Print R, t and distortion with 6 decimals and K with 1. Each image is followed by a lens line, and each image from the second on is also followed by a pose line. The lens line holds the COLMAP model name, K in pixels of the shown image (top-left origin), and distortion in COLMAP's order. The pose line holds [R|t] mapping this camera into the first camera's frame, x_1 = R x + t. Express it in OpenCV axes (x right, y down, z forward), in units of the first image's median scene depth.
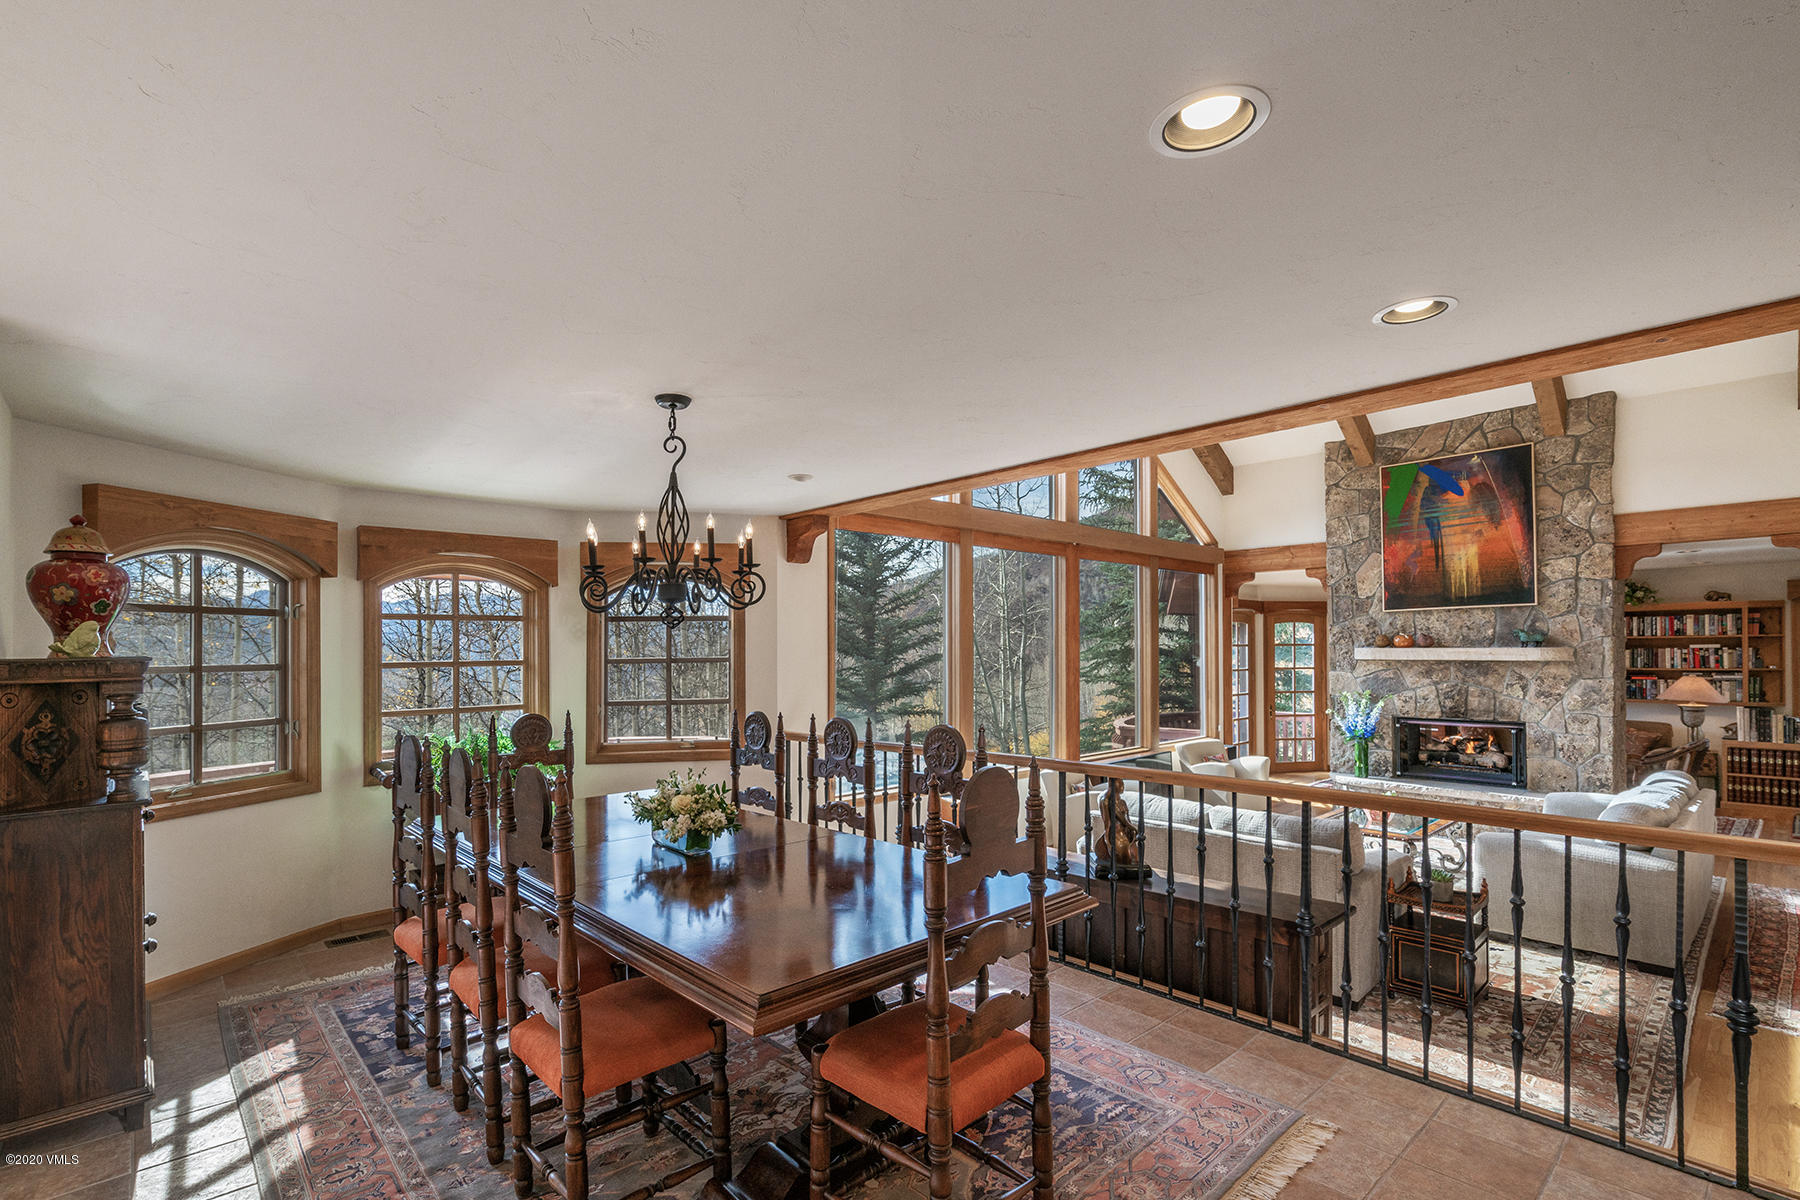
lens RADIAL K [[819.5, 0, 861.7], [0, 819.5, 656.4], [0, 0, 1]] dist [-0.009289, 0.005157]
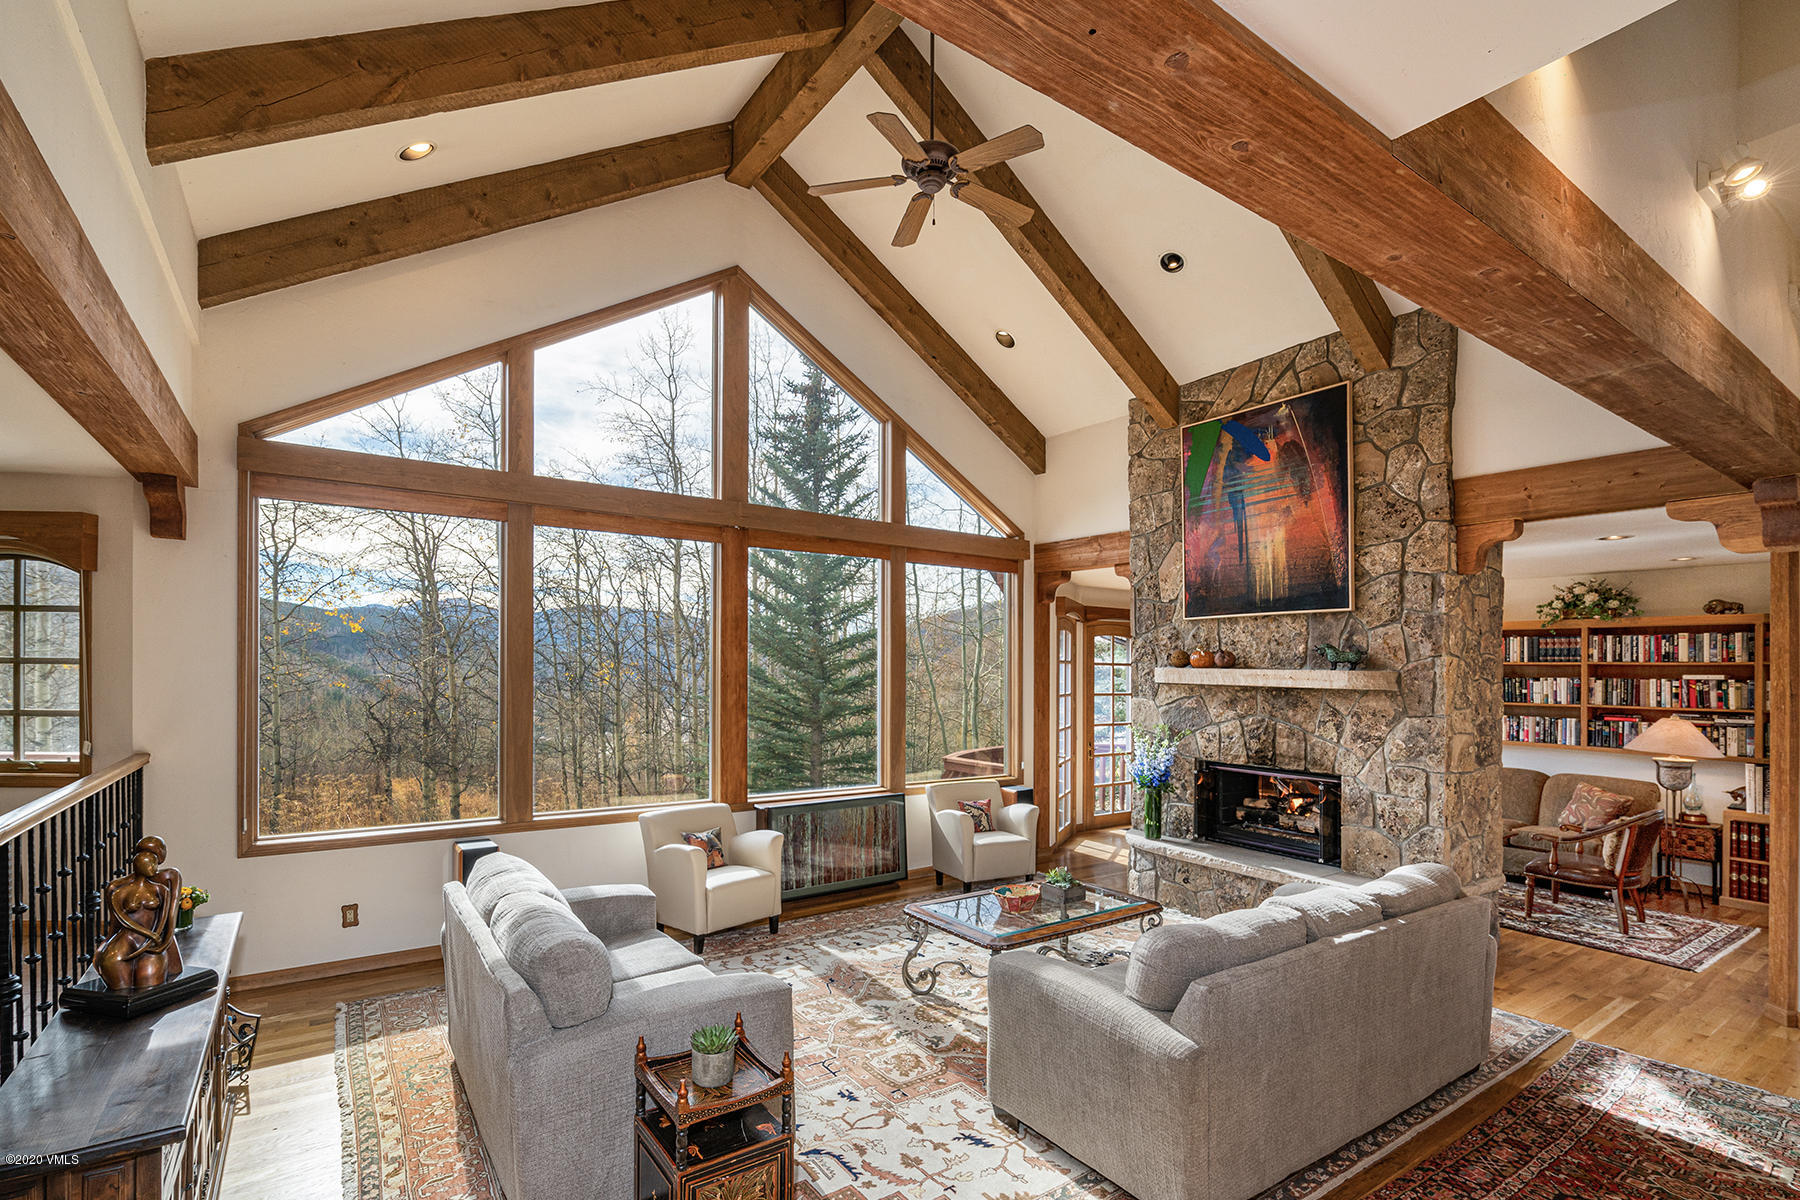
lens RADIAL K [[819.5, 0, 870.6], [0, 819.5, 671.9], [0, 0, 1]] dist [-0.009289, 0.005157]
pose [[0.989753, 0.022487, -0.141011, 0.475673], [-0.022861, 0.999738, -0.001034, 0.000407], [0.140951, 0.004247, 0.990007, 0.221529]]
